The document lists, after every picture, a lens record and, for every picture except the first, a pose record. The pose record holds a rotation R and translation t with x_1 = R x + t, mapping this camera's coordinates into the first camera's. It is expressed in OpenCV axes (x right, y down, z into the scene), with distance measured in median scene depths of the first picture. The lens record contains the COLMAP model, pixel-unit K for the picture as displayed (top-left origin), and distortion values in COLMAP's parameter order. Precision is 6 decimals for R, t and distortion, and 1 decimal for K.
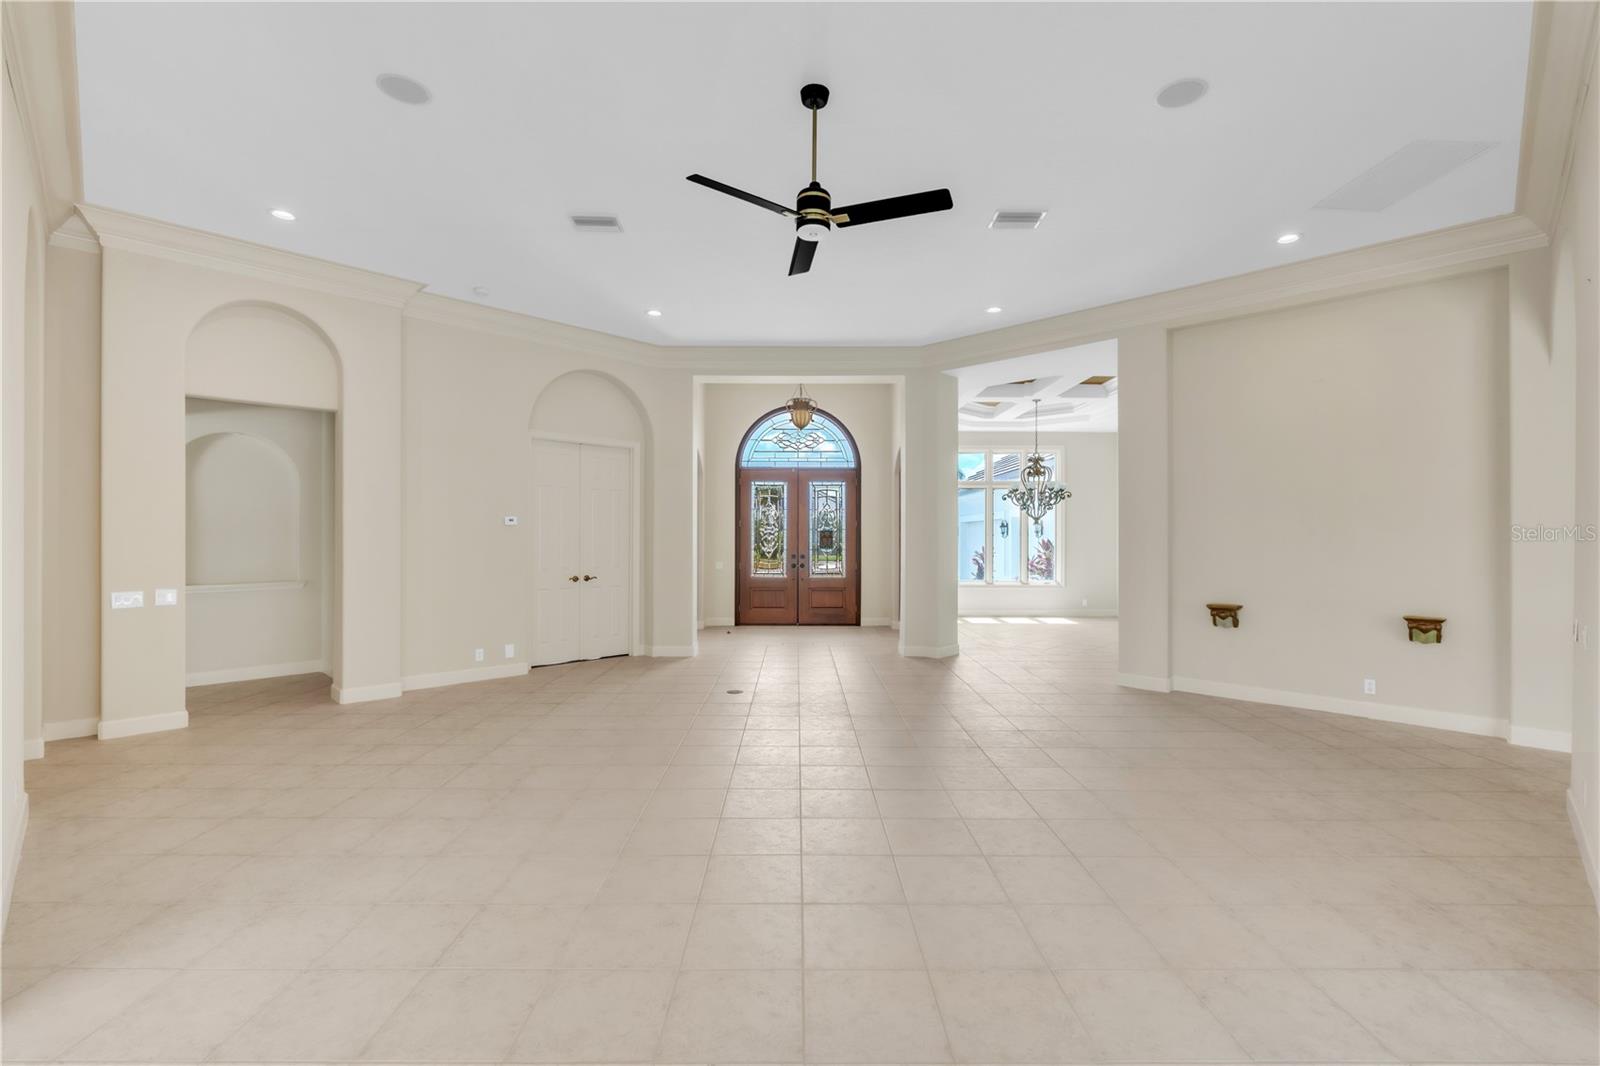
lens RADIAL K [[713.4, 0, 798.1], [0, 713.4, 541.3], [0, 0, 1]] dist [-0.003209, -0.000750]
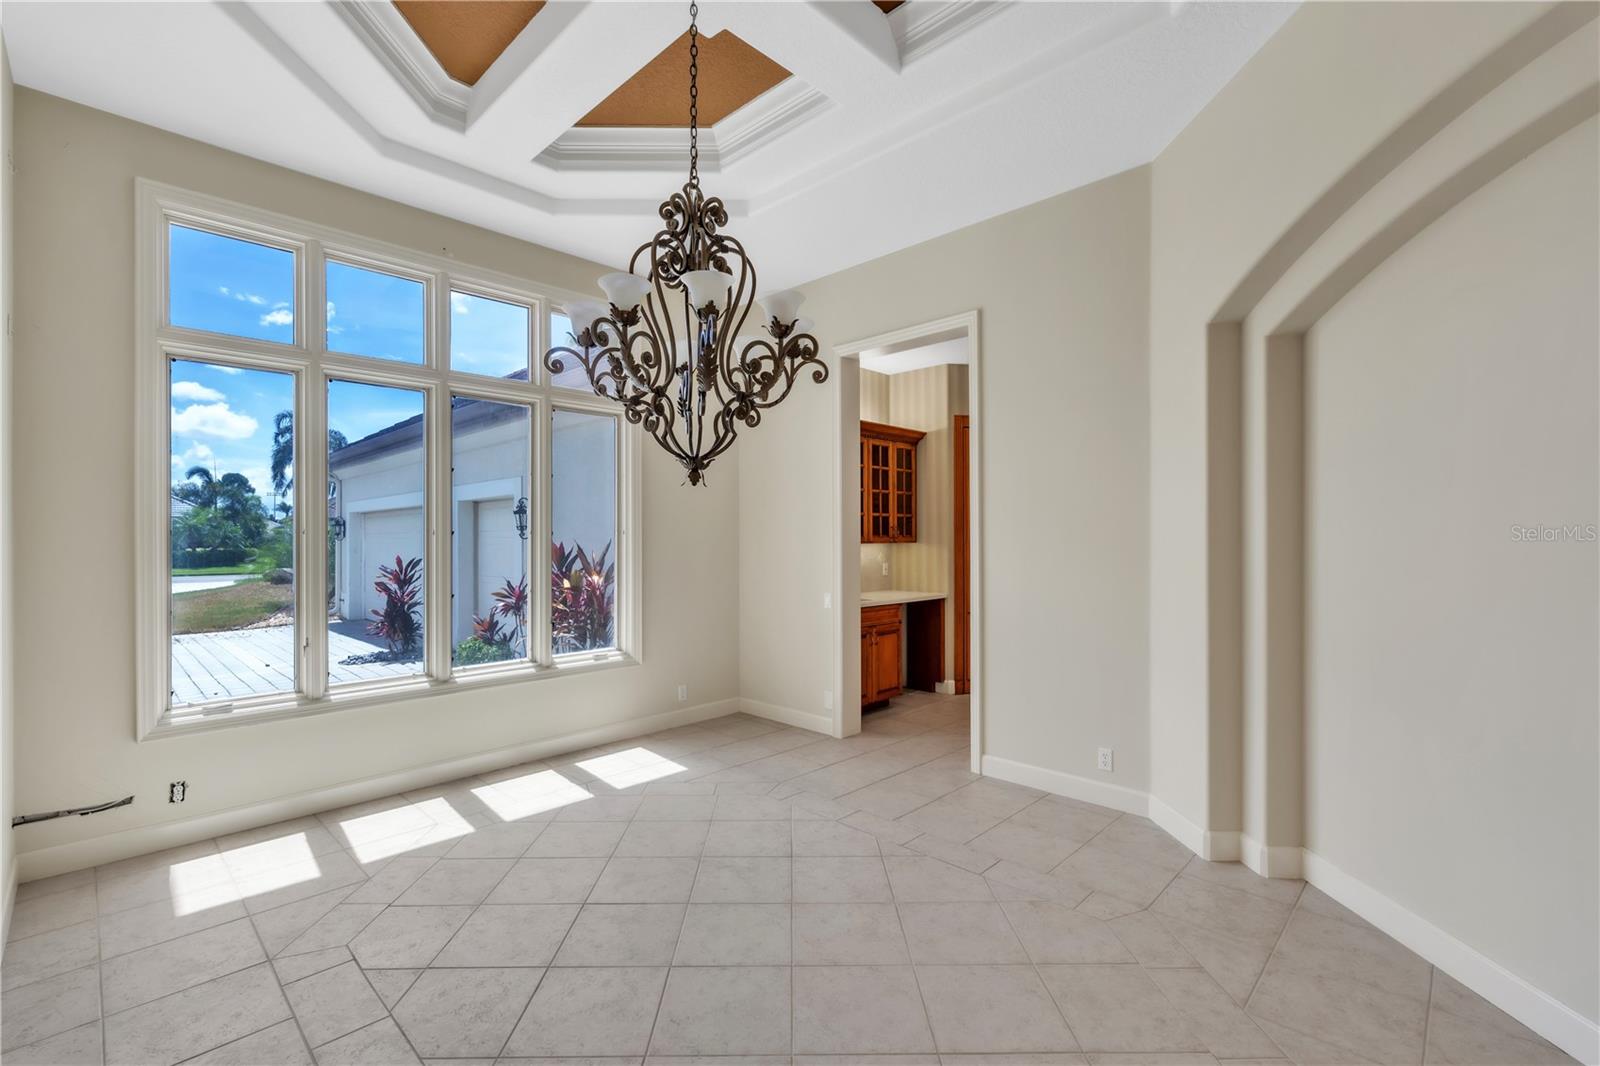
lens RADIAL K [[713.4, 0, 798.1], [0, 713.4, 541.3], [0, 0, 1]] dist [-0.003209, -0.000750]
pose [[0.694695, -0.007855, 0.719261, 0.111047], [0.002928, 0.999963, 0.008093, -0.011425], [-0.719298, -0.003516, 0.694693, 0.544980]]
